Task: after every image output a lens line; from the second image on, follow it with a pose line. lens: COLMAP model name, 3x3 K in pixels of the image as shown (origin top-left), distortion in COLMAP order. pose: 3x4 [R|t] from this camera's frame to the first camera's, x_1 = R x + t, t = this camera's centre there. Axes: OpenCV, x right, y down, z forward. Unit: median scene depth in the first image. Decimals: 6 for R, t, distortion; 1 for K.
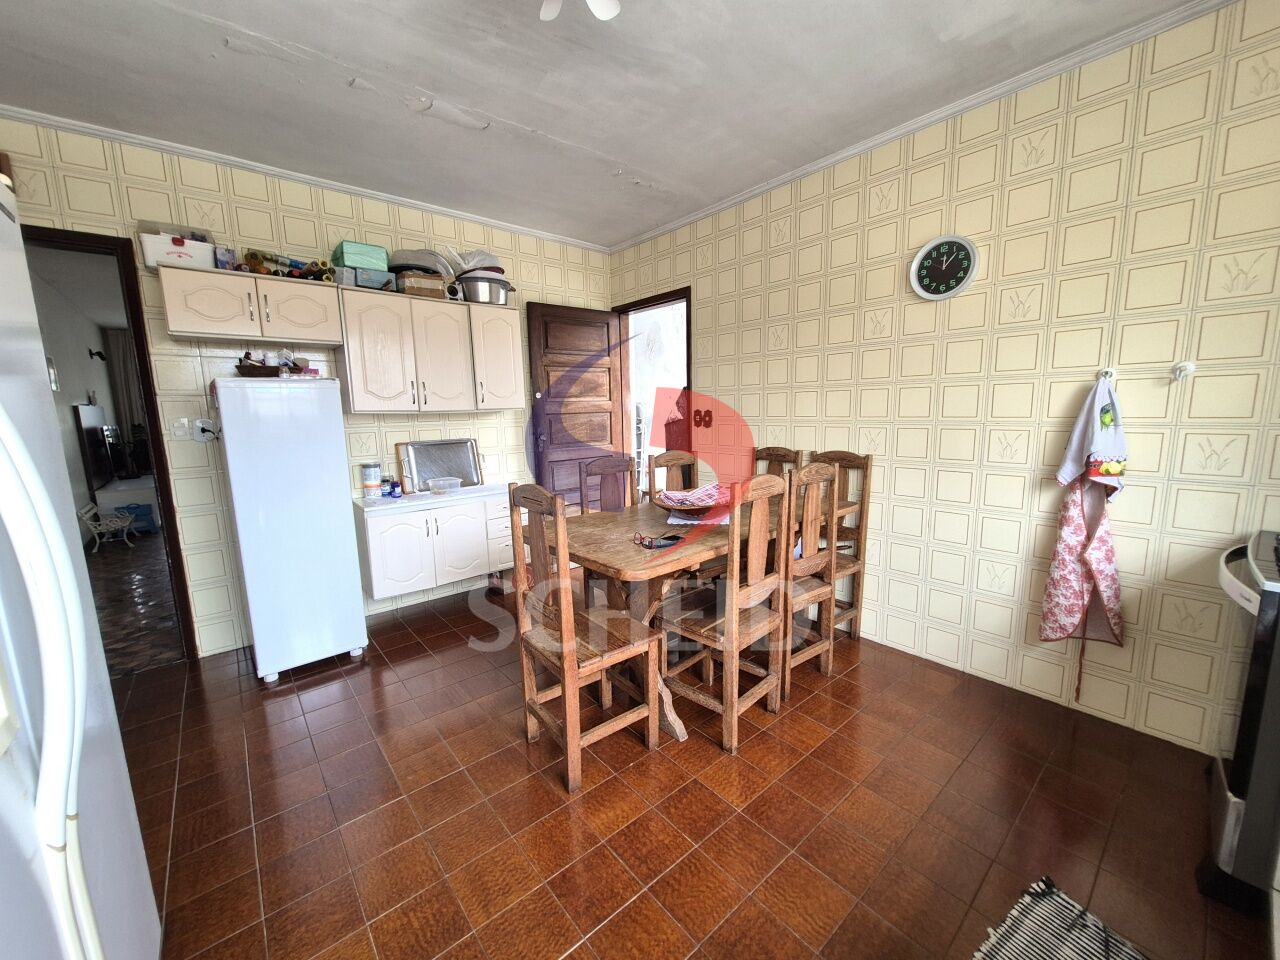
lens RADIAL K [[498.7, 0, 654.5], [0, 498.7, 478.3], [0, 0, 1]] dist [0.000123, -0.000250]
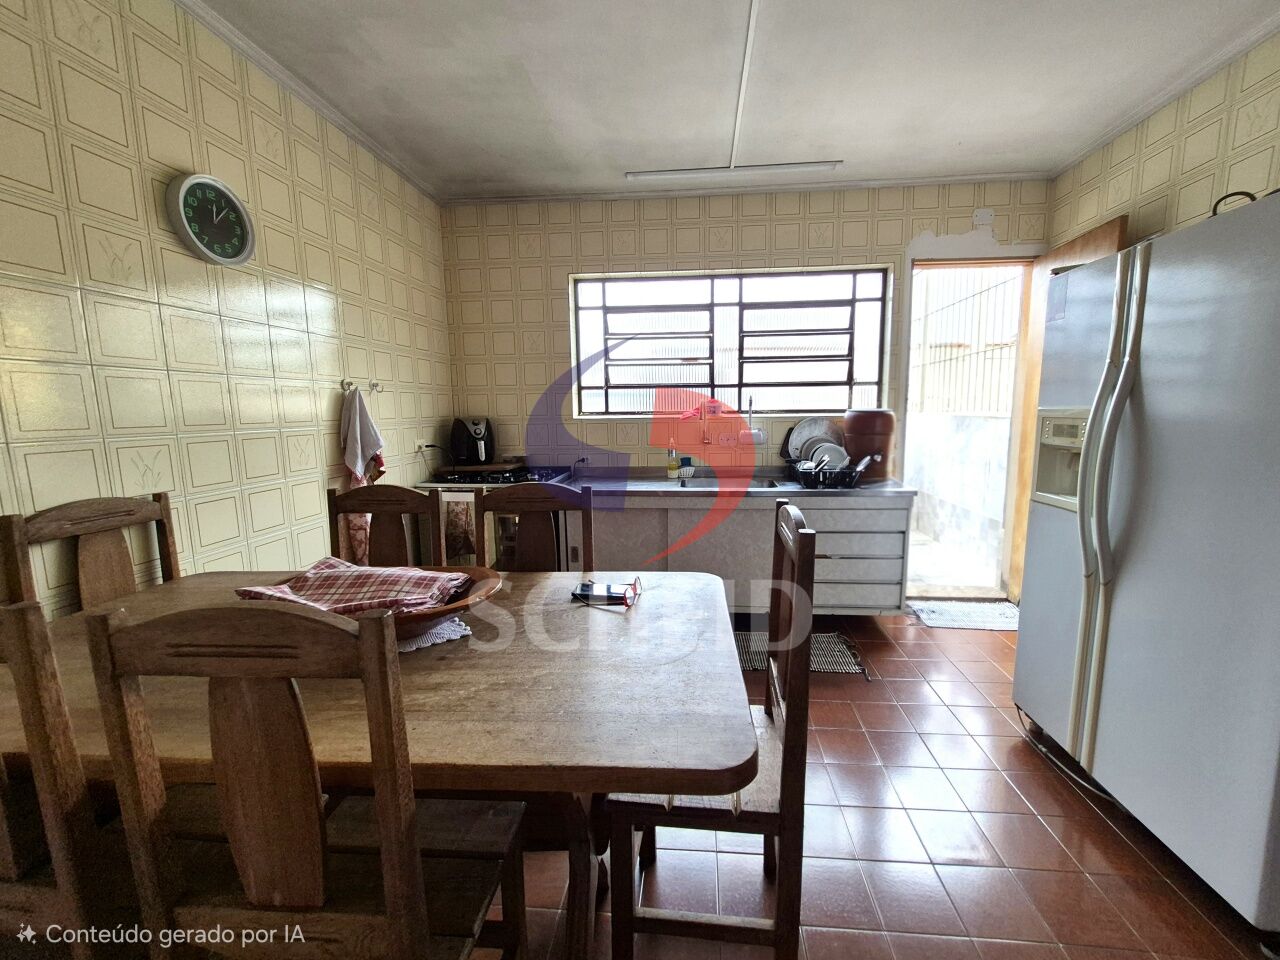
lens RADIAL K [[498.7, 0, 654.5], [0, 498.7, 478.3], [0, 0, 1]] dist [0.000123, -0.000250]
pose [[-0.694942, -0.070948, 0.715557, -0.423869], [0.129249, 0.966588, 0.221364, -0.139536], [-0.707354, 0.246320, -0.662553, 1.141244]]
